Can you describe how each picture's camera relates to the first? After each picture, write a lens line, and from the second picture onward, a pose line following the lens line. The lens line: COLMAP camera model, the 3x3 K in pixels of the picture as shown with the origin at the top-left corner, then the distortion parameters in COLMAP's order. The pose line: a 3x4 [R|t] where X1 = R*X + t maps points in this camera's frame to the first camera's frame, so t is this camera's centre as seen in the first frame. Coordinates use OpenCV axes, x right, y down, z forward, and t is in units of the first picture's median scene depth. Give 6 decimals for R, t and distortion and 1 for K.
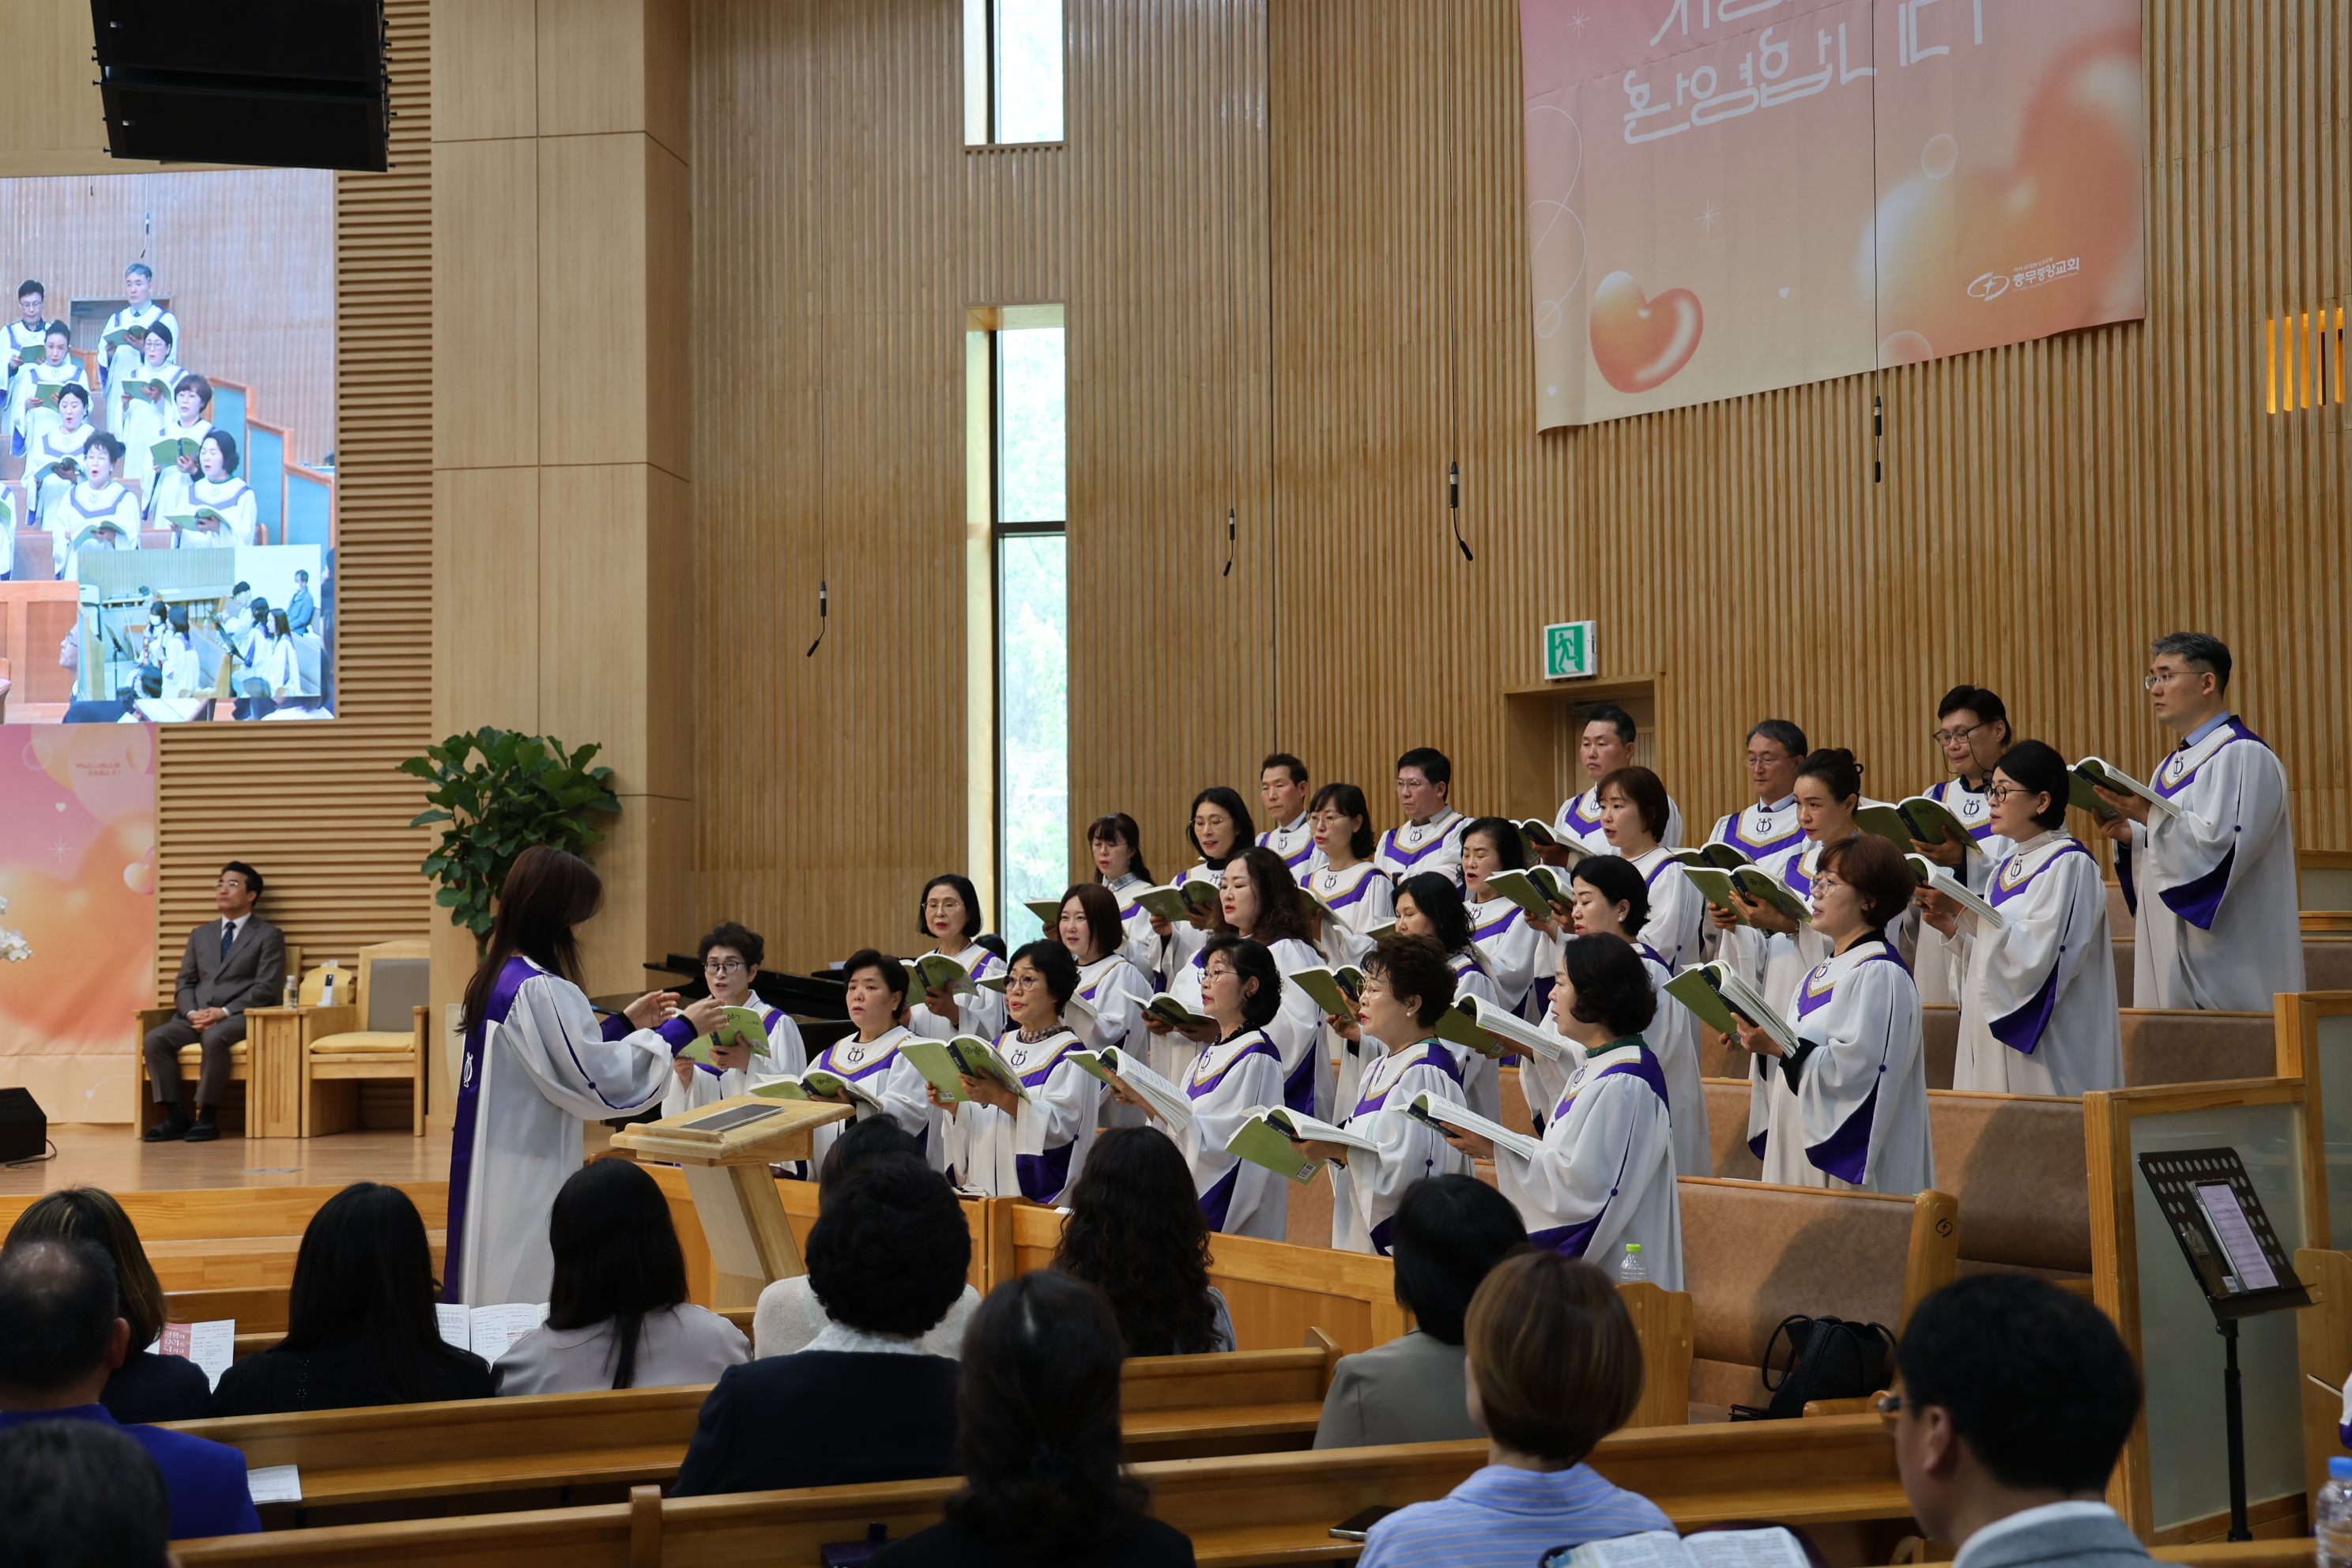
lens RADIAL K [[2840.1, 0, 1180.6], [0, 2840.1, 789.2], [0, 0, 1]] dist [0.120880, 0.000000]
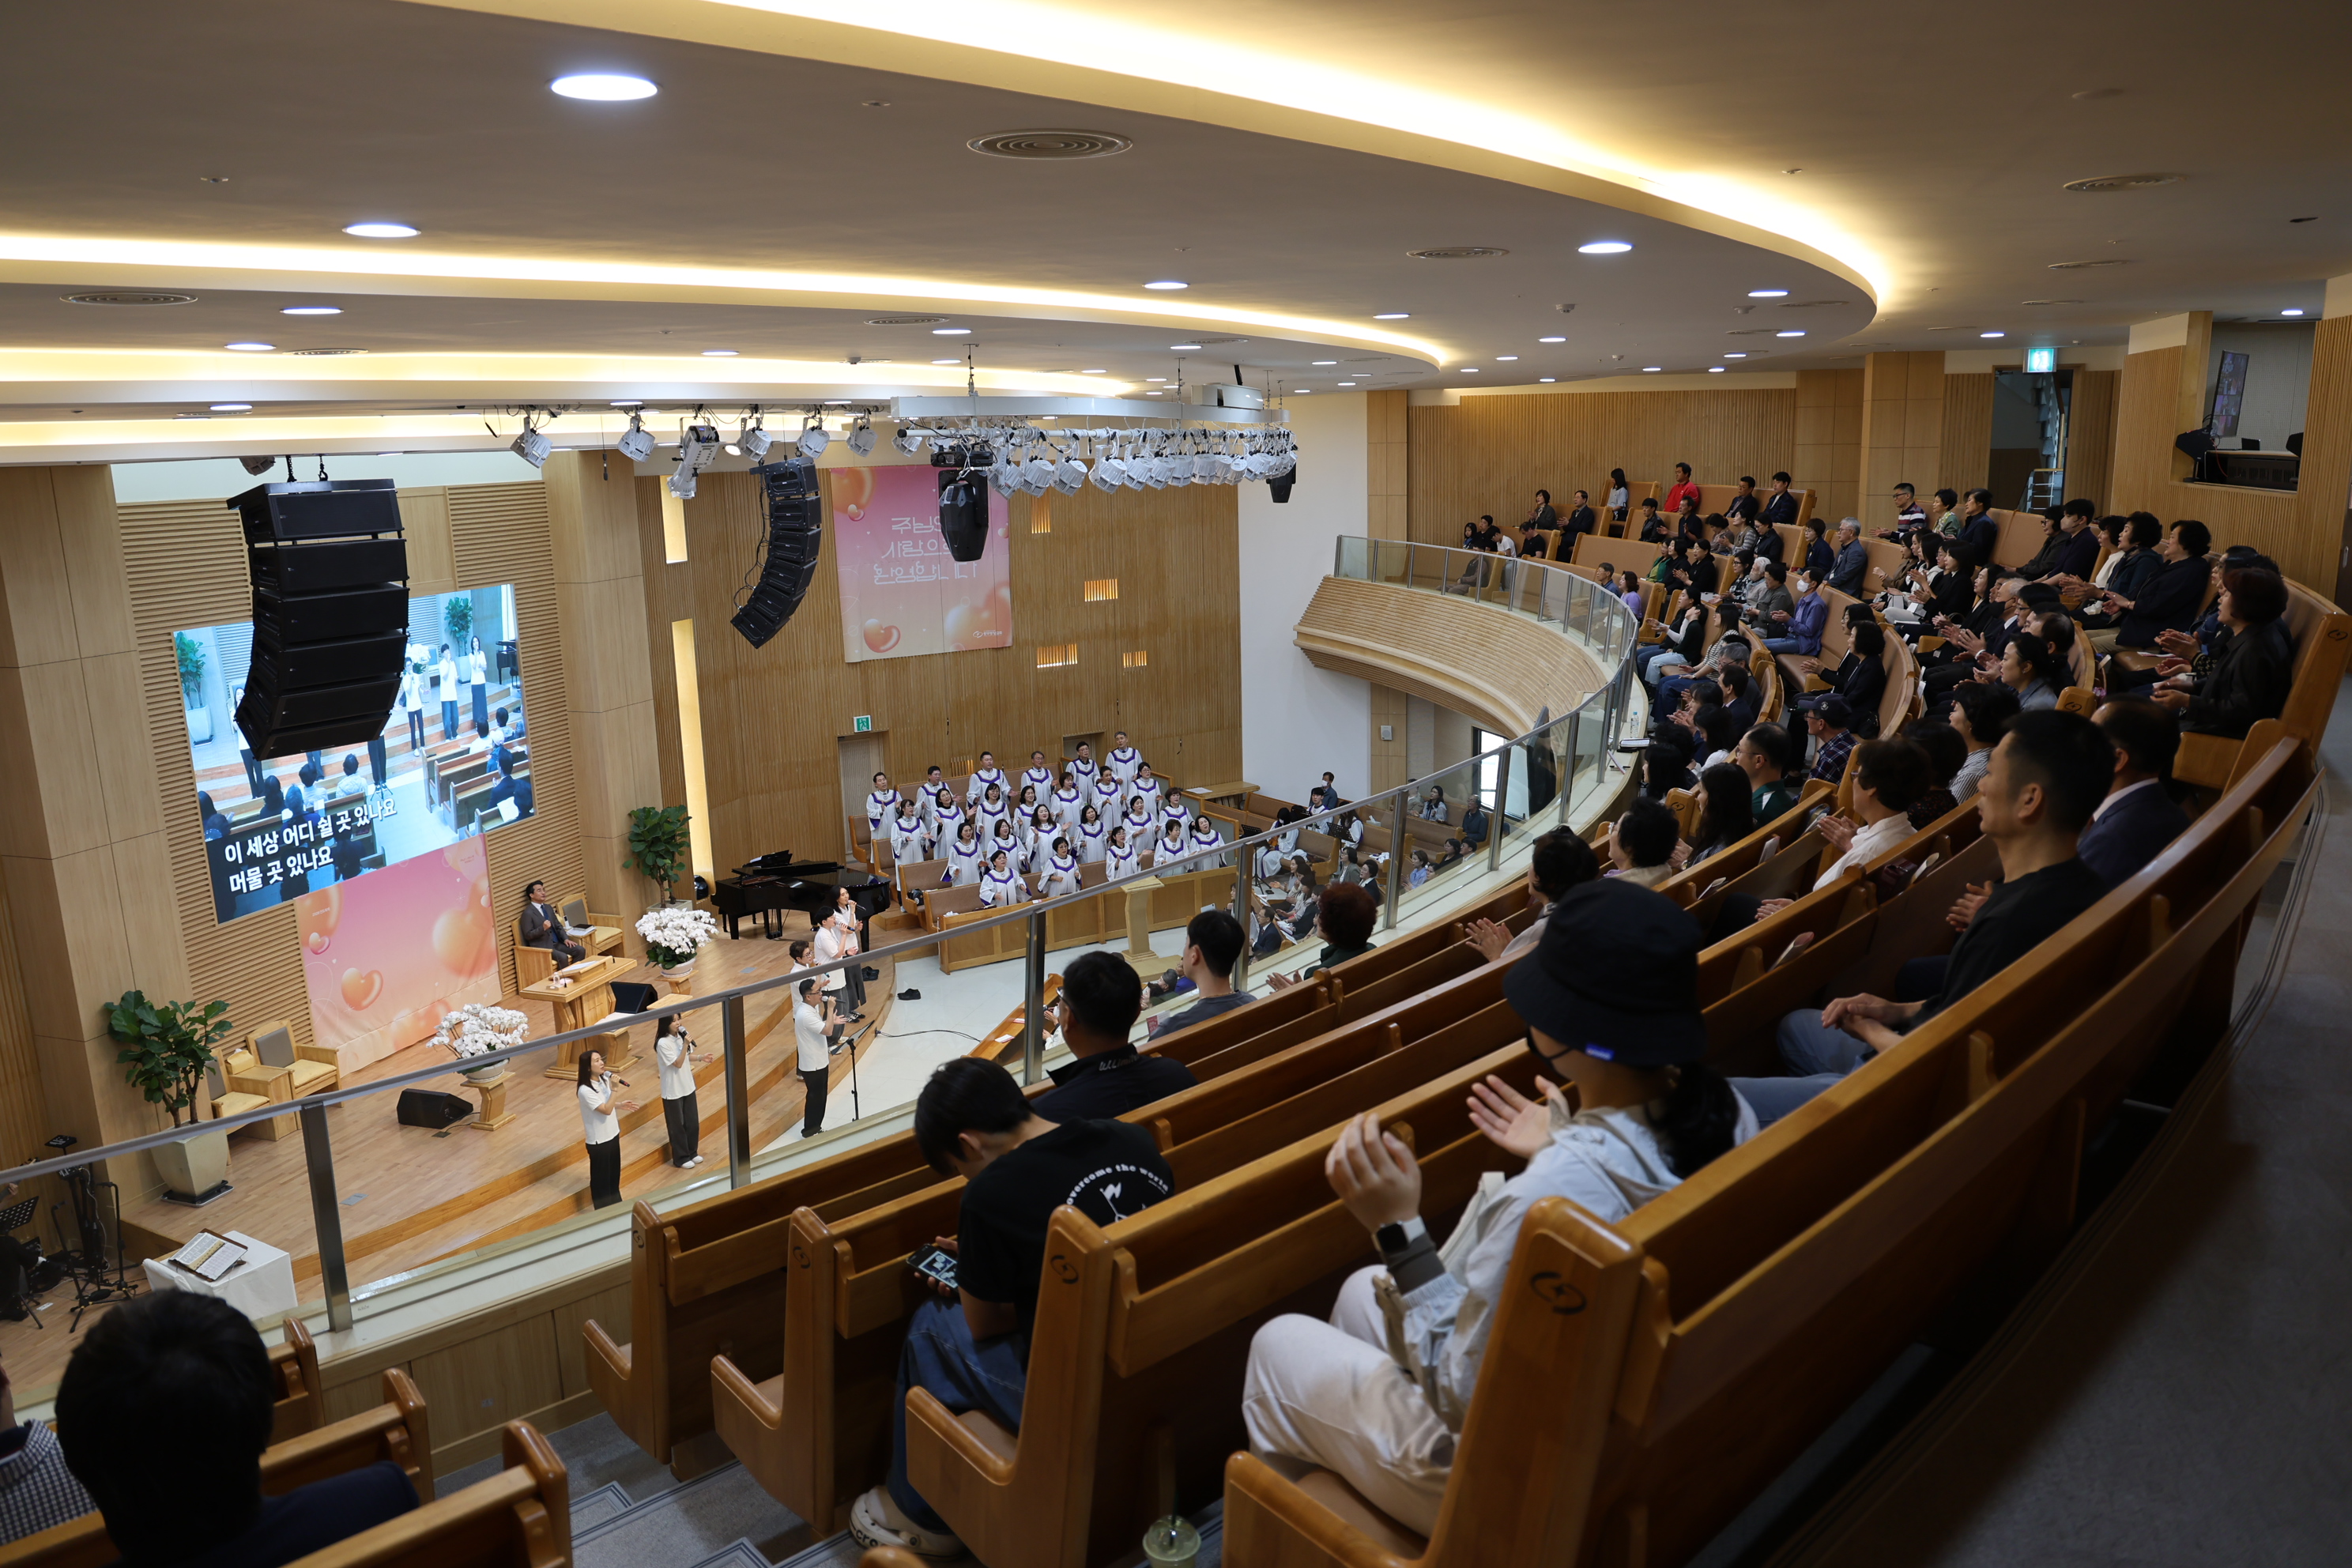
lens RADIAL K [[1678.6, 0, 1173.1], [0, 1678.6, 790.8], [0, 0, 1]] dist [-0.015210, -0.004594]
pose [[0.124830, -0.203612, 0.971061, -1.882290], [-0.033263, 0.977307, 0.209198, -0.422300], [-0.991620, -0.058415, 0.115225, 0.372106]]
